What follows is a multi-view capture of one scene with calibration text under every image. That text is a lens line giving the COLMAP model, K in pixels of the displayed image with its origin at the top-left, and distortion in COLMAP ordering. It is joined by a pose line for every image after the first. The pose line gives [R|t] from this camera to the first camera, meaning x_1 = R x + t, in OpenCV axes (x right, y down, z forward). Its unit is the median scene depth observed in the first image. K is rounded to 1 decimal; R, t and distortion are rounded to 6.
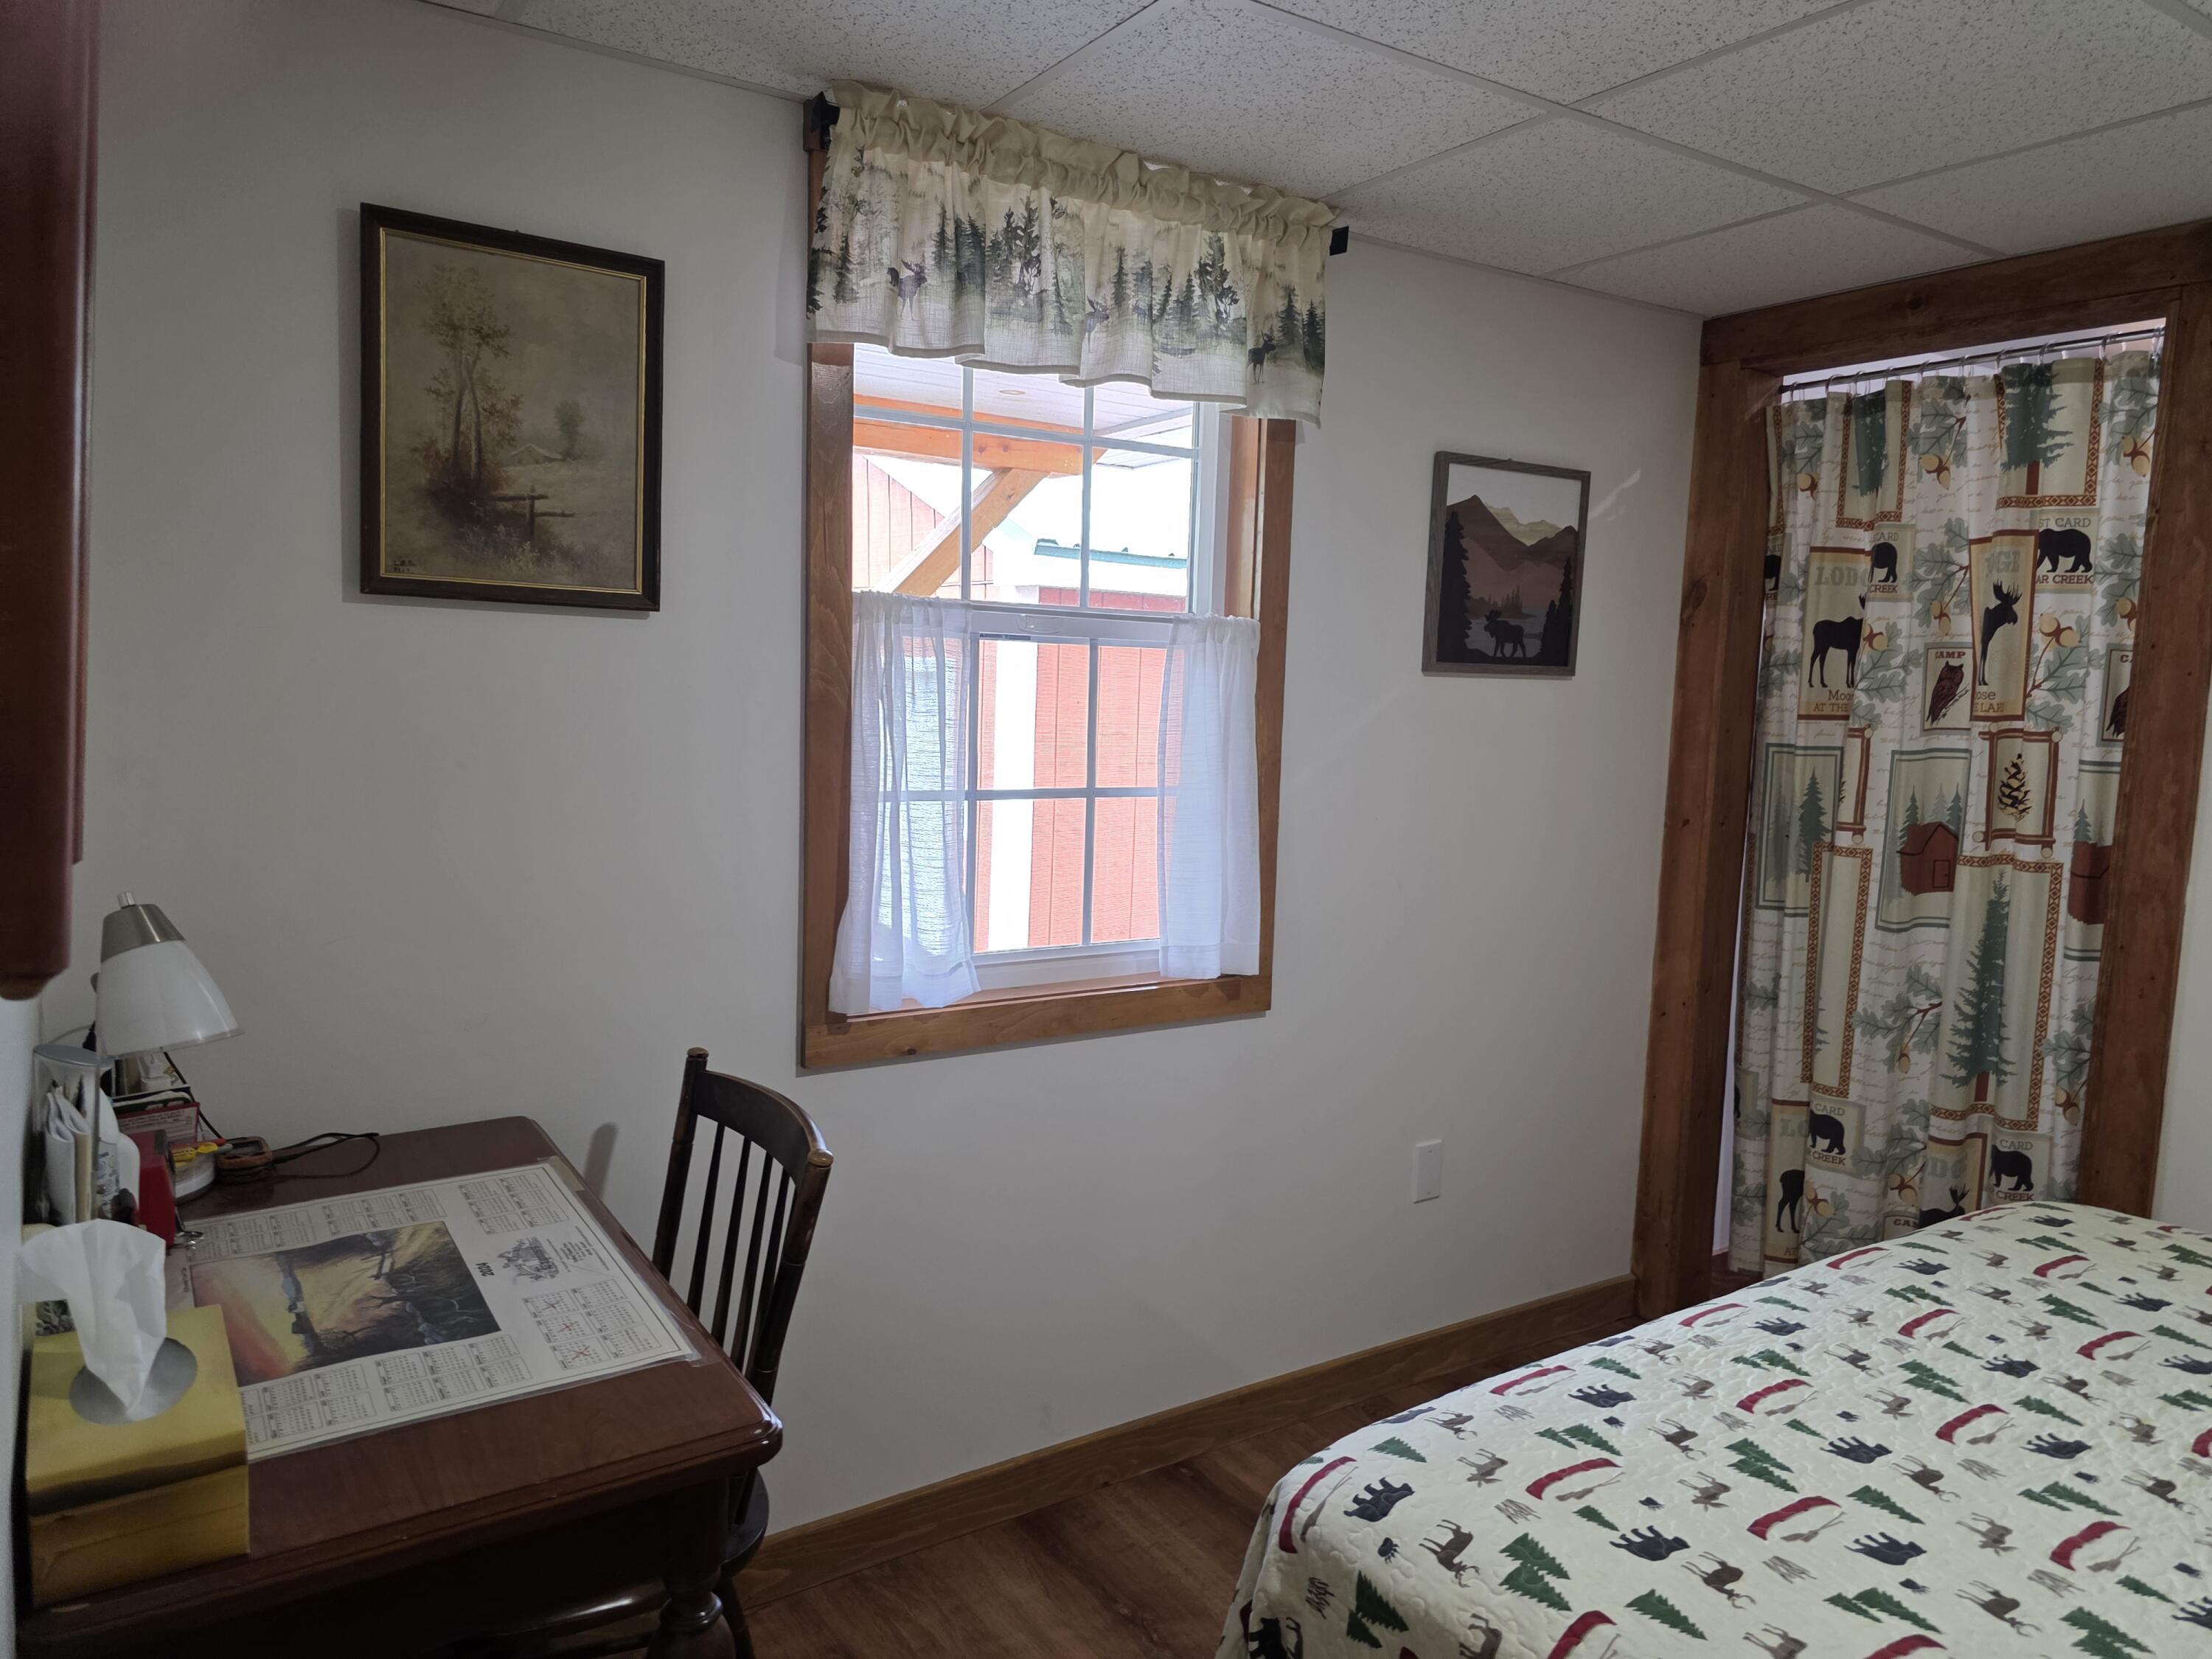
lens RADIAL K [[1486.0, 0, 1126.5], [0, 1486.0, 820.4], [0, 0, 1]] dist [0.065070, -0.060550]
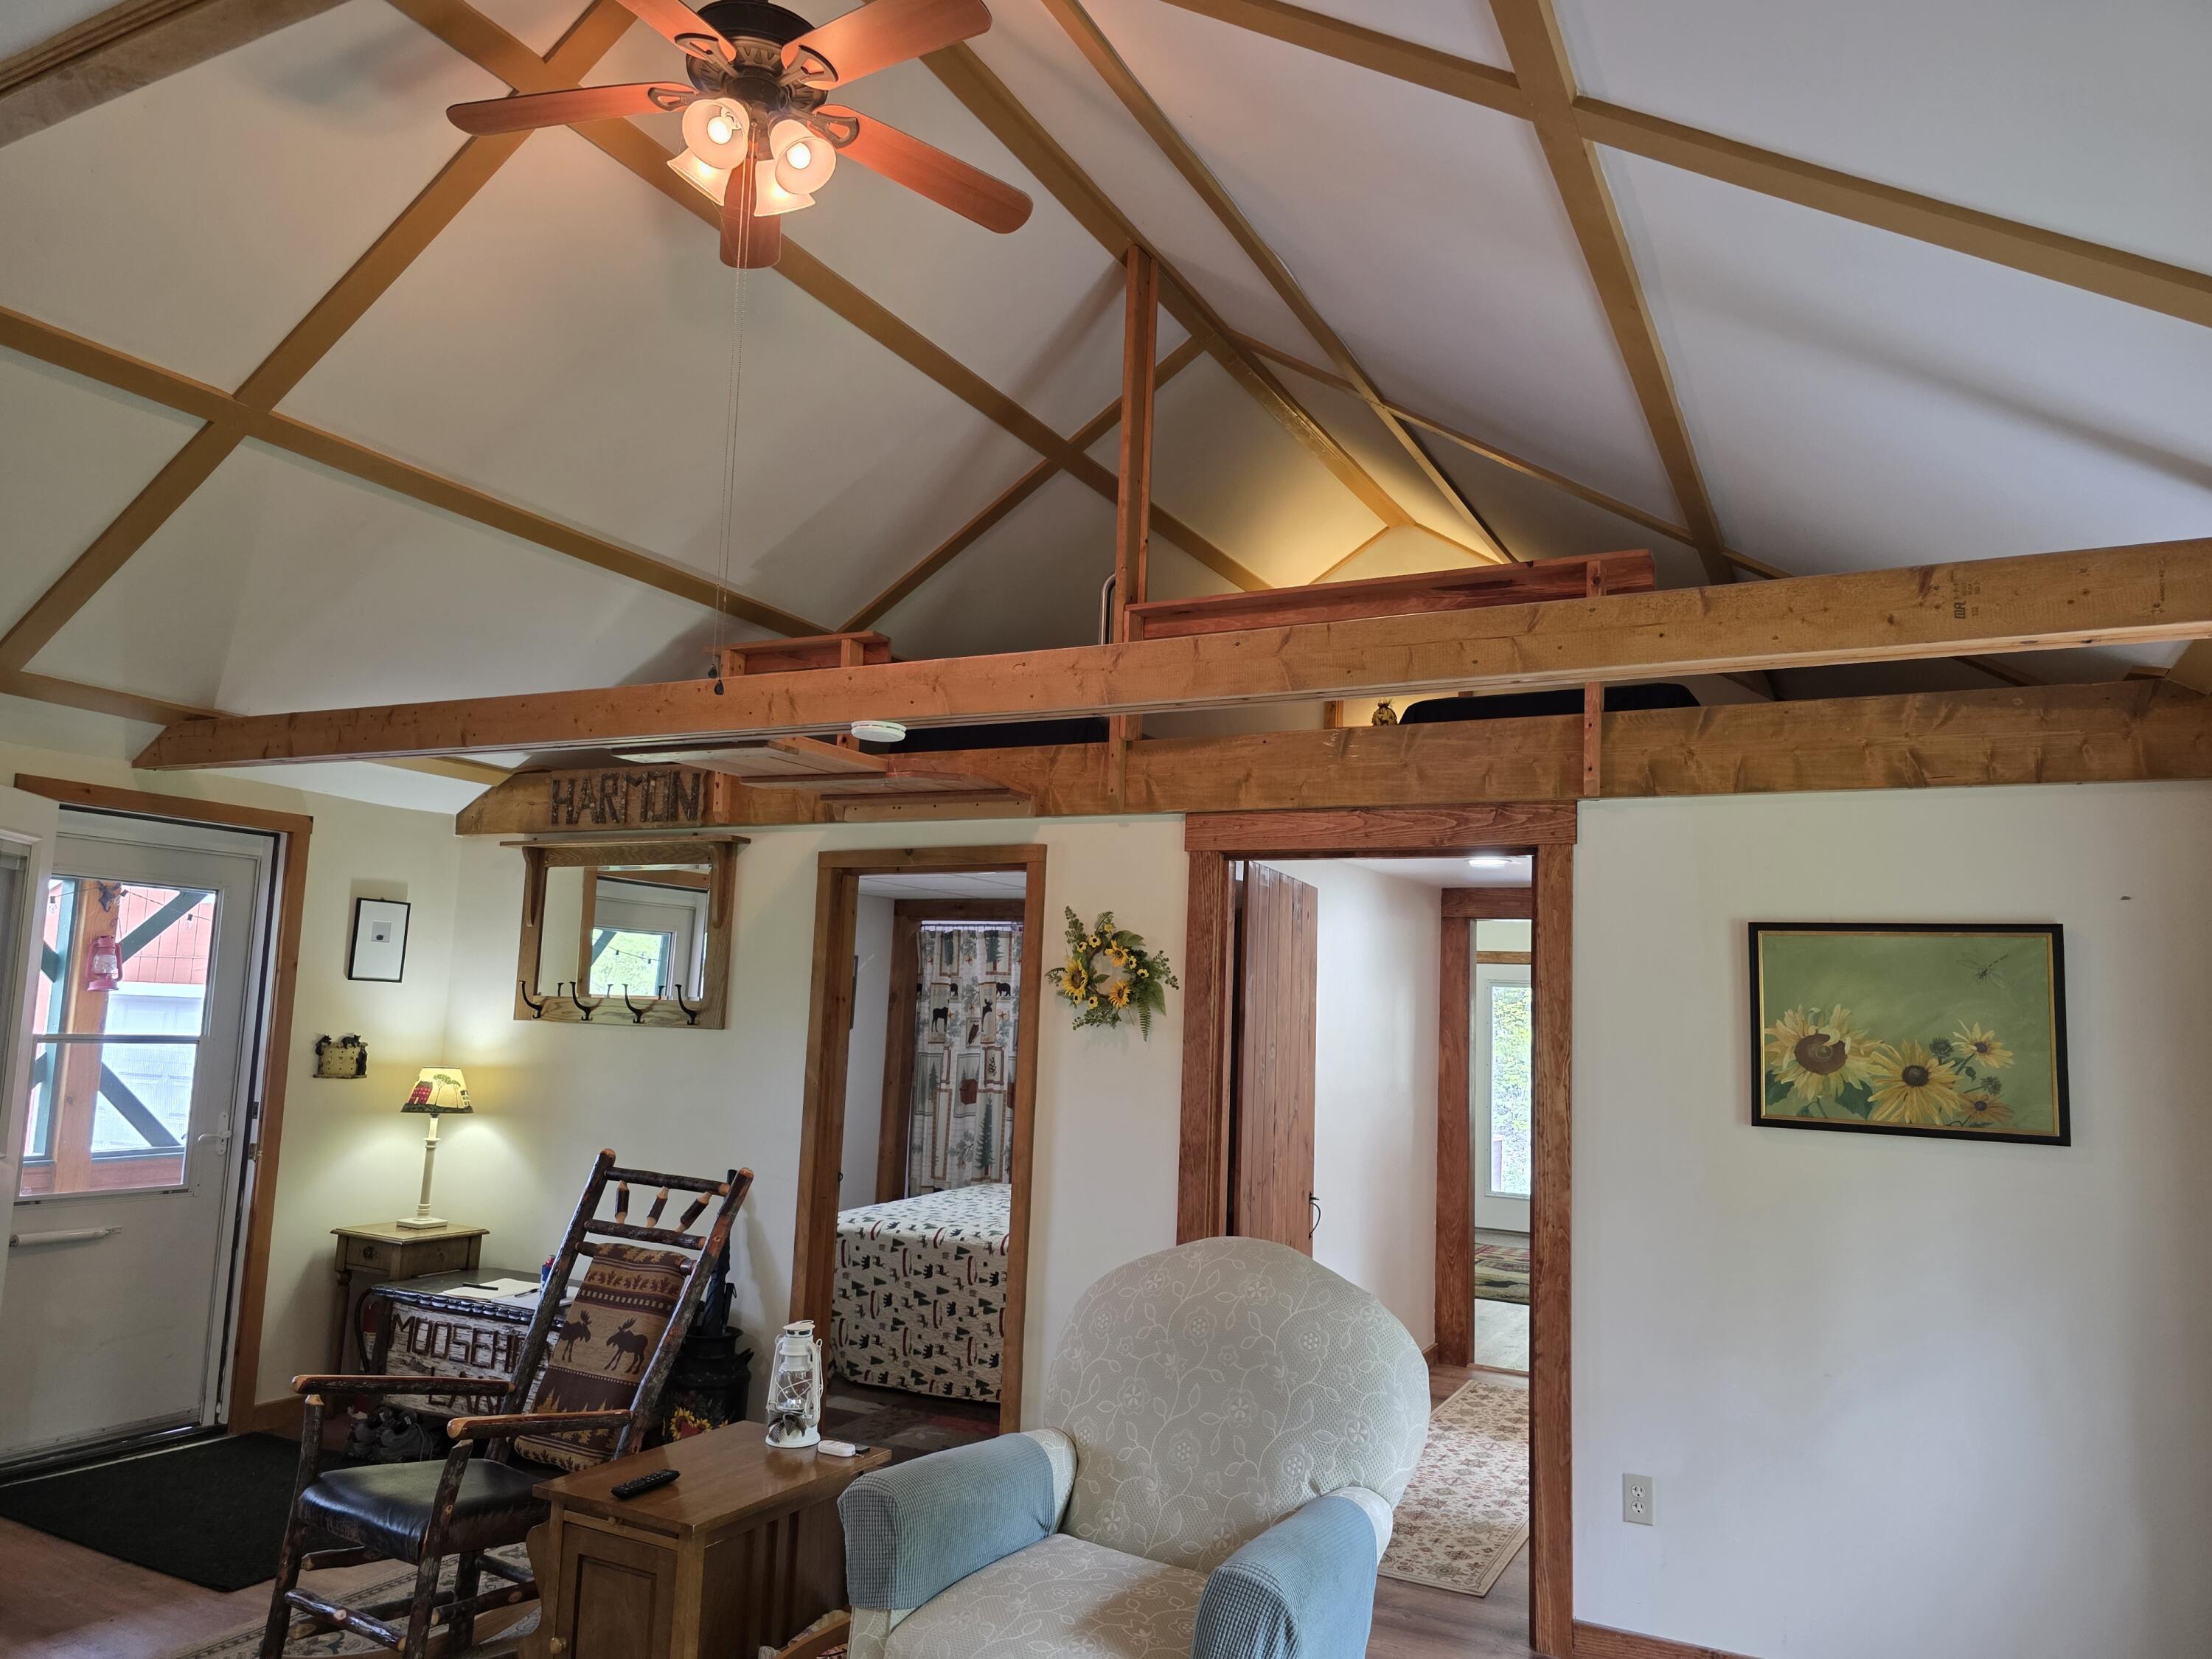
lens RADIAL K [[1486.0, 0, 1122.6], [0, 1486.0, 840.7], [0, 0, 1]] dist [0.065070, -0.060550]
pose [[0.865959, 0.062022, 0.496254, -0.659897], [0.036639, 0.981746, -0.186635, 0.095877], [-0.498770, 0.179801, 0.847880, -1.651530]]
